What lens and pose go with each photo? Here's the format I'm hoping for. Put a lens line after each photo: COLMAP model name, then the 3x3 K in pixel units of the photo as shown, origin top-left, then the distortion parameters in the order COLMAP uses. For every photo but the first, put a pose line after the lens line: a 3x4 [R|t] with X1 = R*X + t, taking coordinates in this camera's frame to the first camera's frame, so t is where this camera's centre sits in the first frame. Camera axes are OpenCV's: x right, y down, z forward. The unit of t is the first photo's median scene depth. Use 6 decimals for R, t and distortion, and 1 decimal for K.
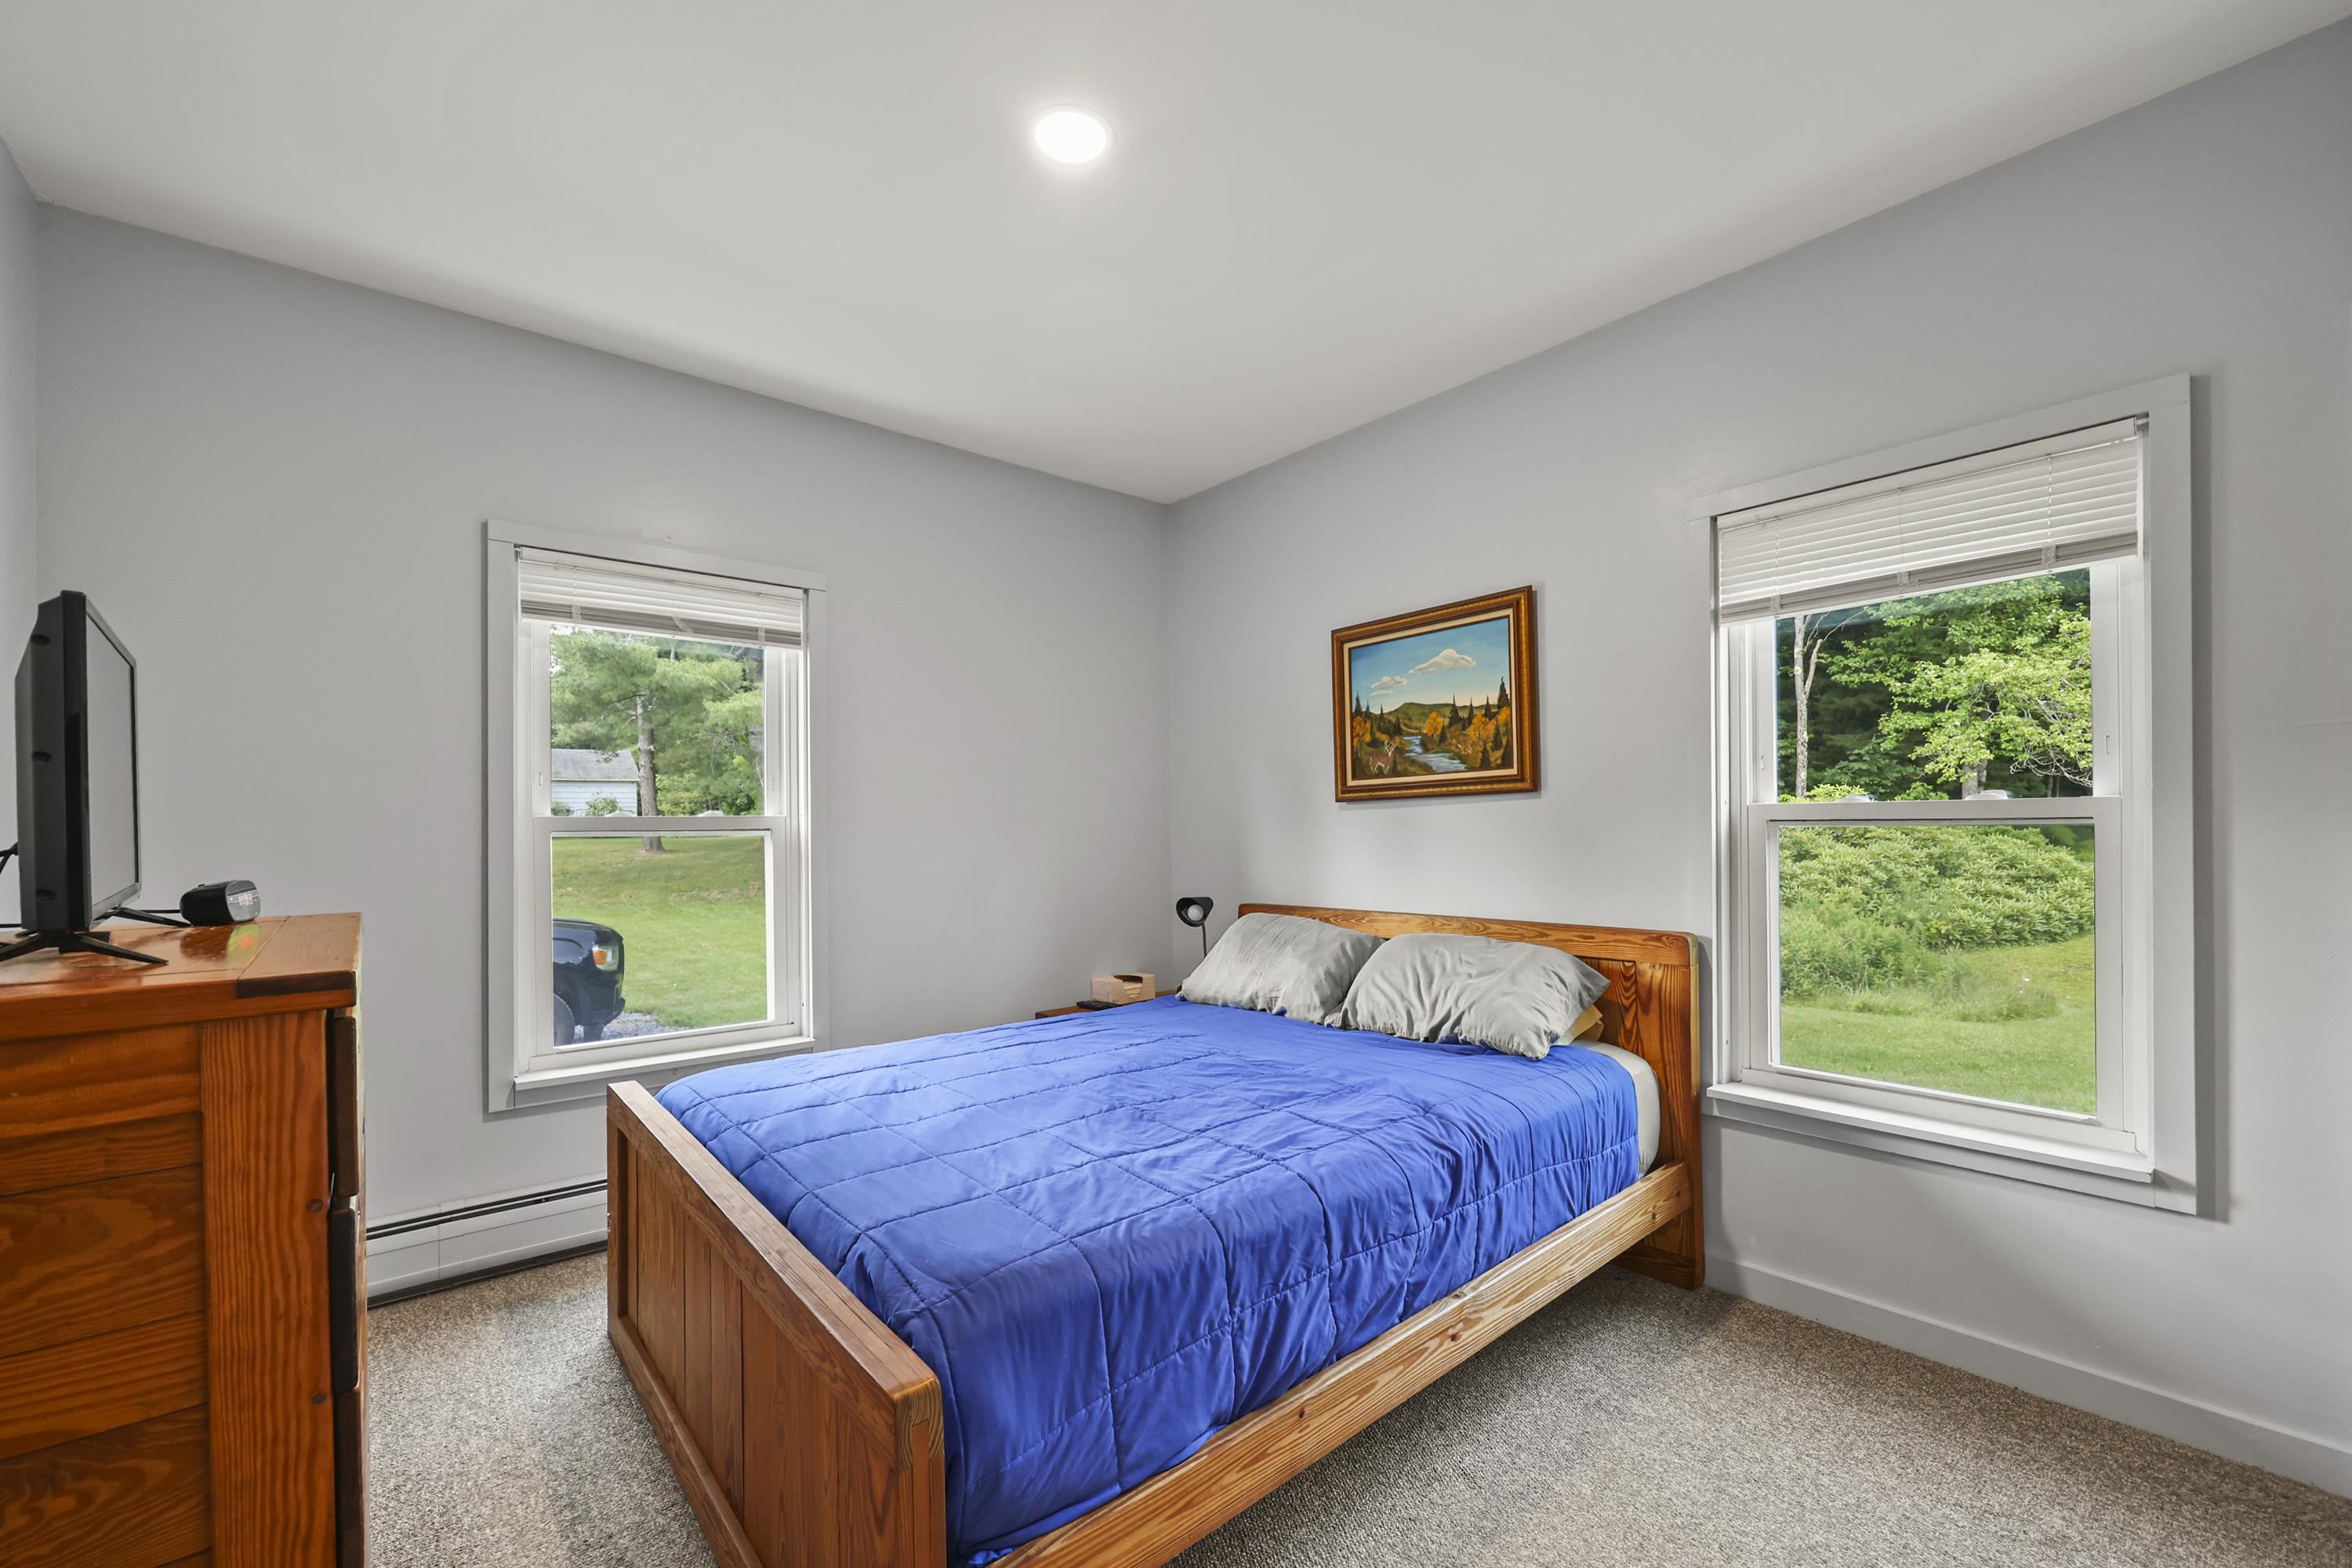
lens RADIAL K [[960.2, 0, 1183.7], [0, 960.2, 839.9], [0, 0, 1]] dist [-0.000411, -0.000066]
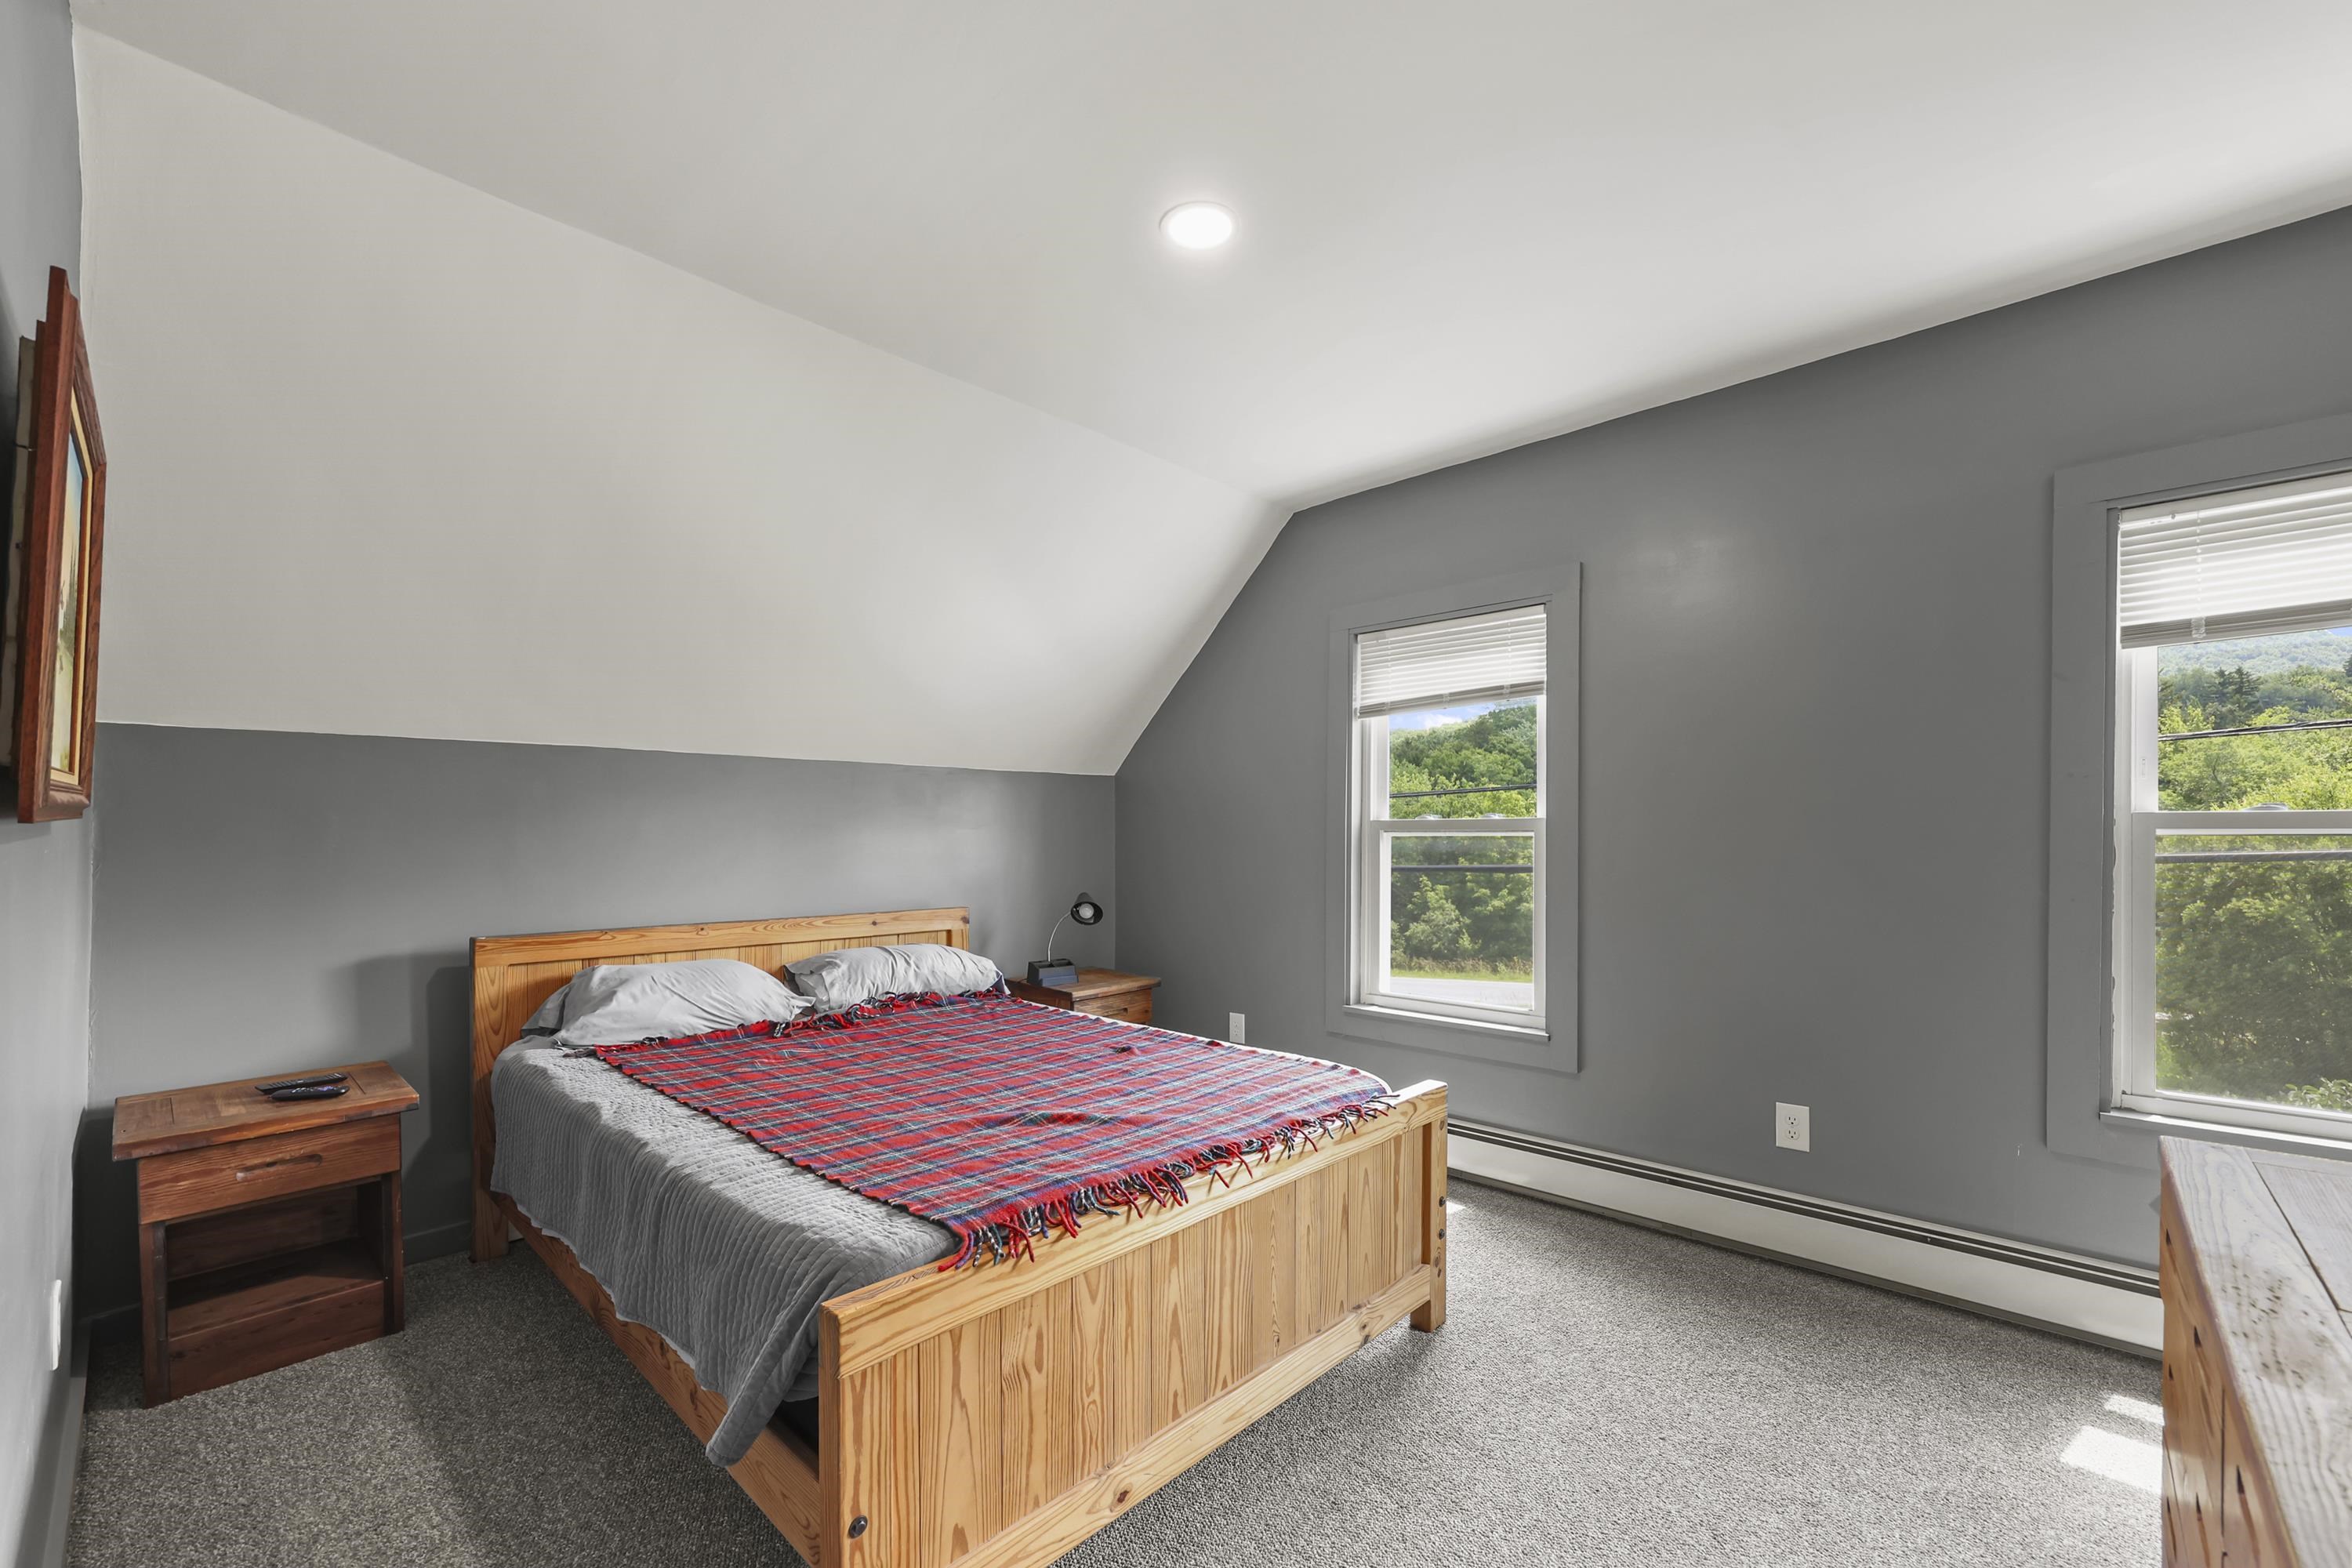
lens RADIAL K [[960.2, 0, 1183.7], [0, 960.2, 839.9], [0, 0, 1]] dist [-0.000411, -0.000066]
pose [[0.978449, 0.014433, -0.205984, 0.609189], [-0.014167, 0.999896, 0.002767, -0.027832], [0.206002, 0.000211, 0.978552, -0.681827]]
